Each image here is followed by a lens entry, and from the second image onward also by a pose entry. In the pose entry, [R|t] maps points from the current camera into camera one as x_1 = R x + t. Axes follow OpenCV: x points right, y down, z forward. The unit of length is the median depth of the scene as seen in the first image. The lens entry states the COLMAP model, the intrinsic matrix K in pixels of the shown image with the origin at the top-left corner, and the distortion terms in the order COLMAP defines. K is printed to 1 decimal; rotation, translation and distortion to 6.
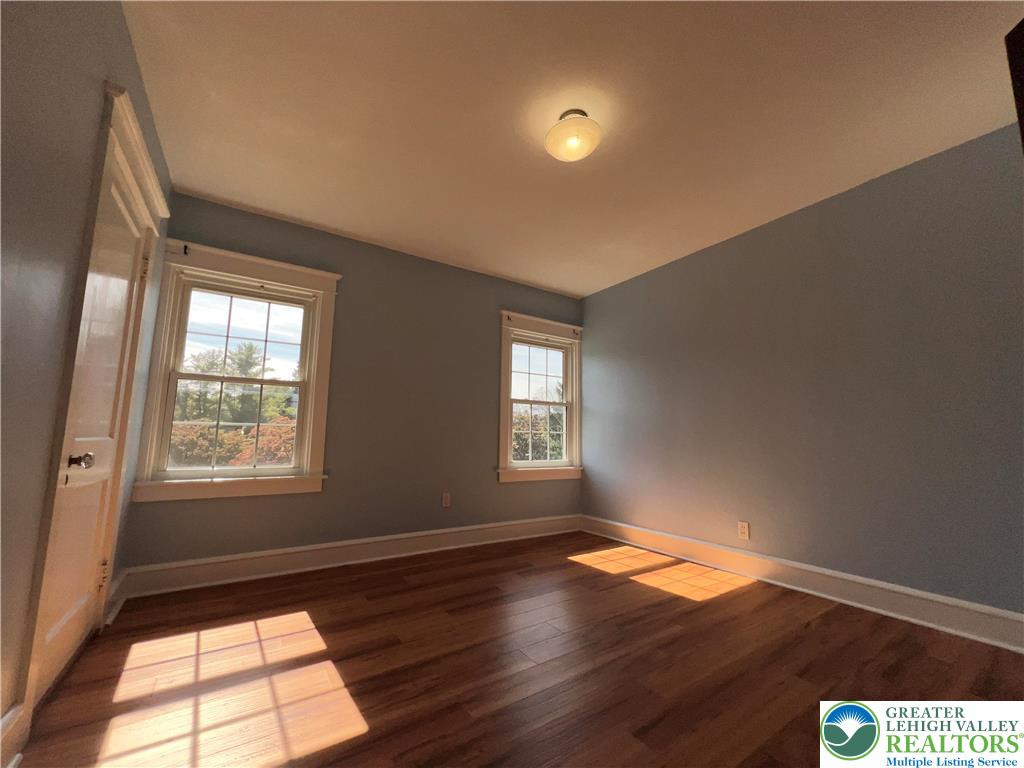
lens RADIAL K [[407.9, 0, 513.4], [0, 407.9, 384.3], [0, 0, 1]] dist [-0.000747, -0.000470]
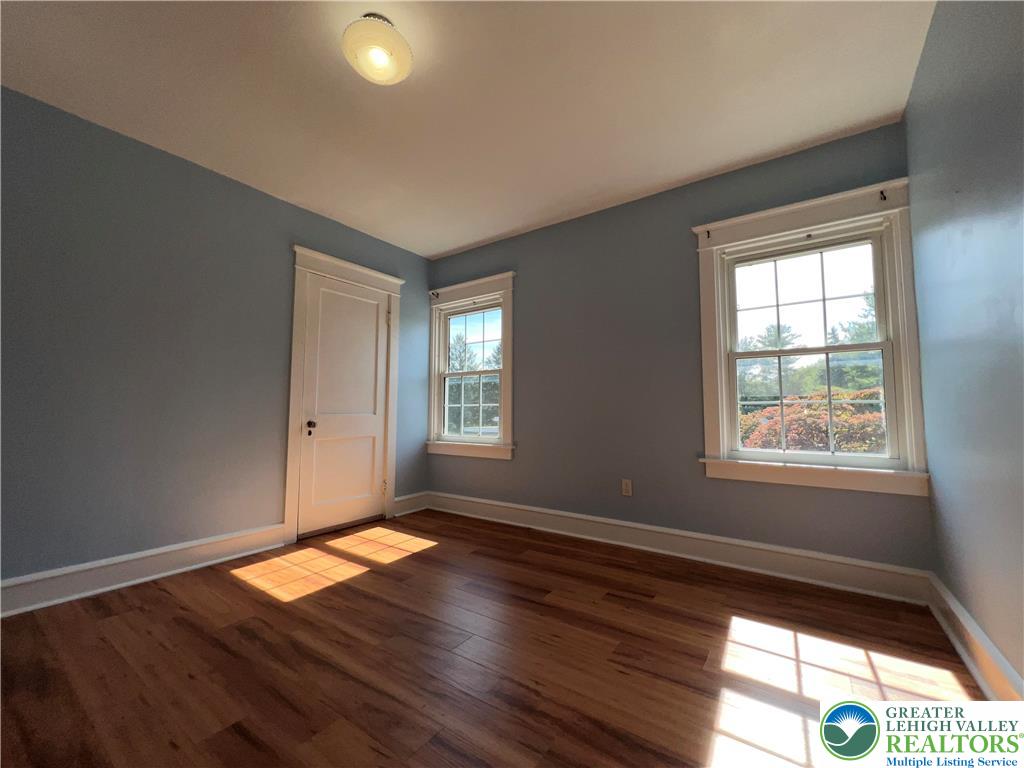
lens RADIAL K [[407.9, 0, 512.1], [0, 407.9, 385.4], [0, 0, 1]] dist [-0.000747, -0.000470]
pose [[0.363953, -0.080987, -0.927890, 0.660118], [0.117483, 0.992248, -0.040523, 0.101473], [0.923978, -0.094263, 0.370646, 0.606232]]
